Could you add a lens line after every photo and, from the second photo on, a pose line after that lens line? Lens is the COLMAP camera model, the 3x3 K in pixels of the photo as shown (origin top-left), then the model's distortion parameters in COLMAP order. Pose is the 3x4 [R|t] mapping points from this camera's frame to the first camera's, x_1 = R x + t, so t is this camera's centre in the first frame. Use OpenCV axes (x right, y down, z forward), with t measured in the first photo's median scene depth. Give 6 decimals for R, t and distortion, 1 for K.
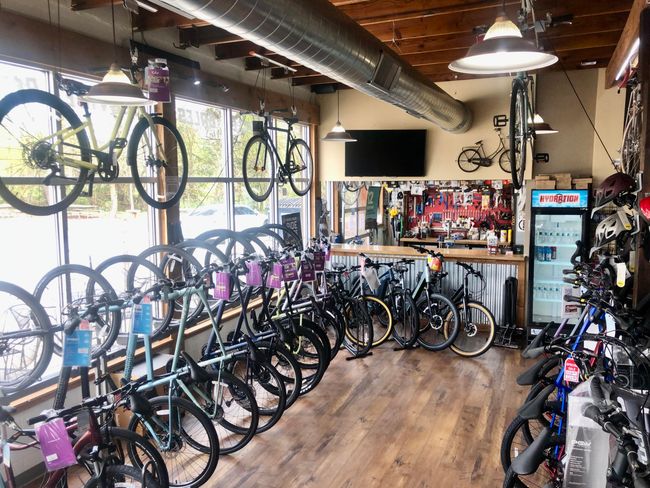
lens RADIAL K [[525.7, 0, 325.6], [0, 525.7, 243.3], [0, 0, 1]] dist [-0.004137, 0.000096]
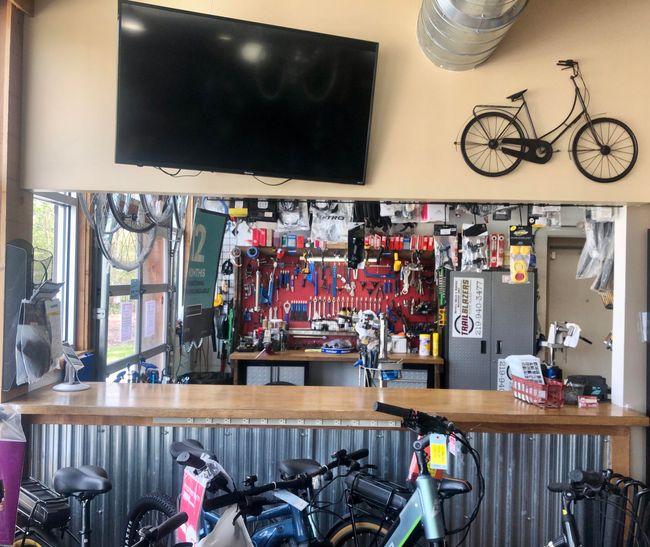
lens RADIAL K [[568.0, 0, 327.4], [0, 568.0, 274.5], [0, 0, 1]] dist [0.015292, 0.002654]
pose [[0.916826, 0.031274, 0.398061, 0.017314], [0.017546, 0.992809, -0.118415, -0.021721], [-0.398902, 0.115550, 0.909684, 0.576184]]
